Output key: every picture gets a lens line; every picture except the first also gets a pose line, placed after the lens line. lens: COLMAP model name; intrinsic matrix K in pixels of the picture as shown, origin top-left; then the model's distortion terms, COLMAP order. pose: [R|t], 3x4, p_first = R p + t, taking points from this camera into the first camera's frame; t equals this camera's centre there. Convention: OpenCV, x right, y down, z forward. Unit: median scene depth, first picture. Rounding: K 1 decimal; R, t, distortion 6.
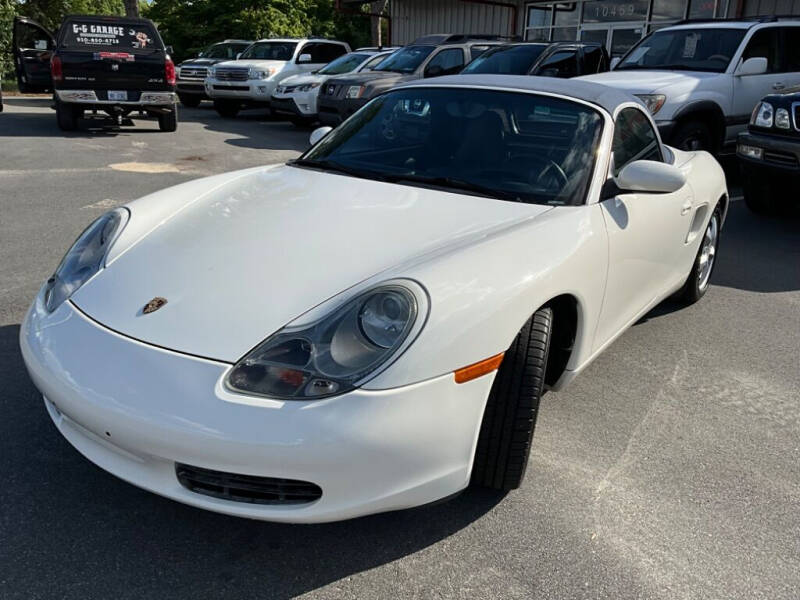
lens RADIAL K [[669.9, 0, 400.0], [0, 669.9, 300.0], [0, 0, 1]] dist [0.069690, -0.134097]
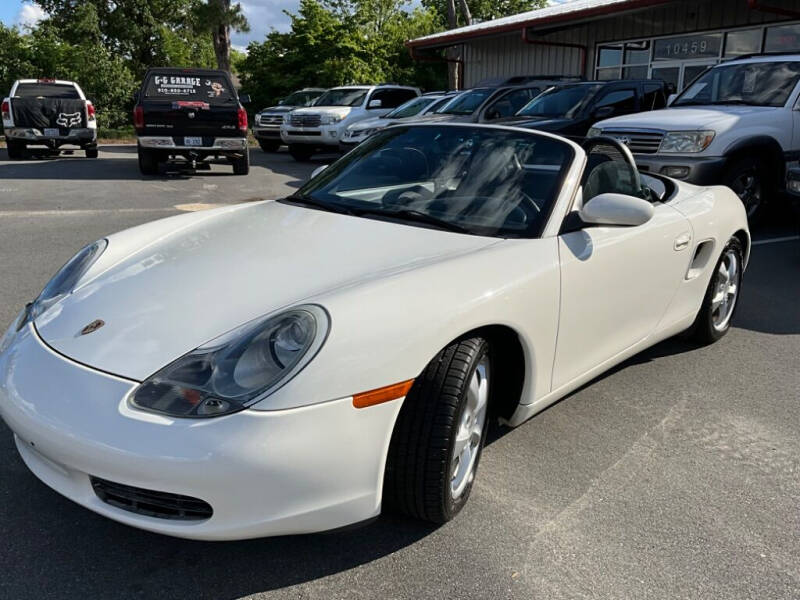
lens RADIAL K [[668.9, 0, 400.0], [0, 668.9, 300.0], [0, 0, 1]] dist [0.098559, -0.188972]
pose [[0.991744, 0.013441, -0.127527, 0.066798], [-0.021035, 0.998073, -0.058383, 0.004520], [0.126496, 0.060584, 0.990115, -0.001851]]
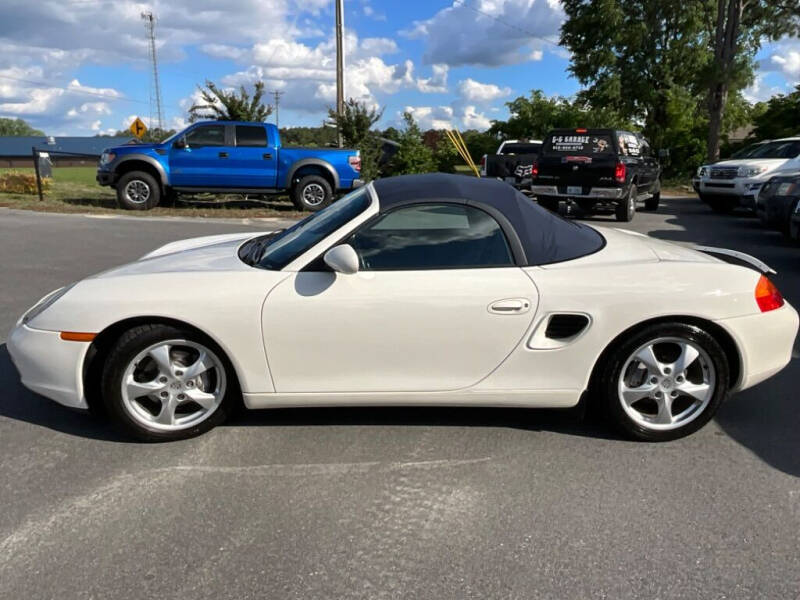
lens RADIAL K [[595.3, 0, 400.0], [0, 595.3, 300.0], [0, 0, 1]] dist [0.000212, -0.000100]
pose [[0.582431, 0.161431, -0.796689, 0.448589], [-0.250695, 0.967981, 0.012866, -0.053872], [0.773257, 0.192232, 0.604252, 0.170259]]
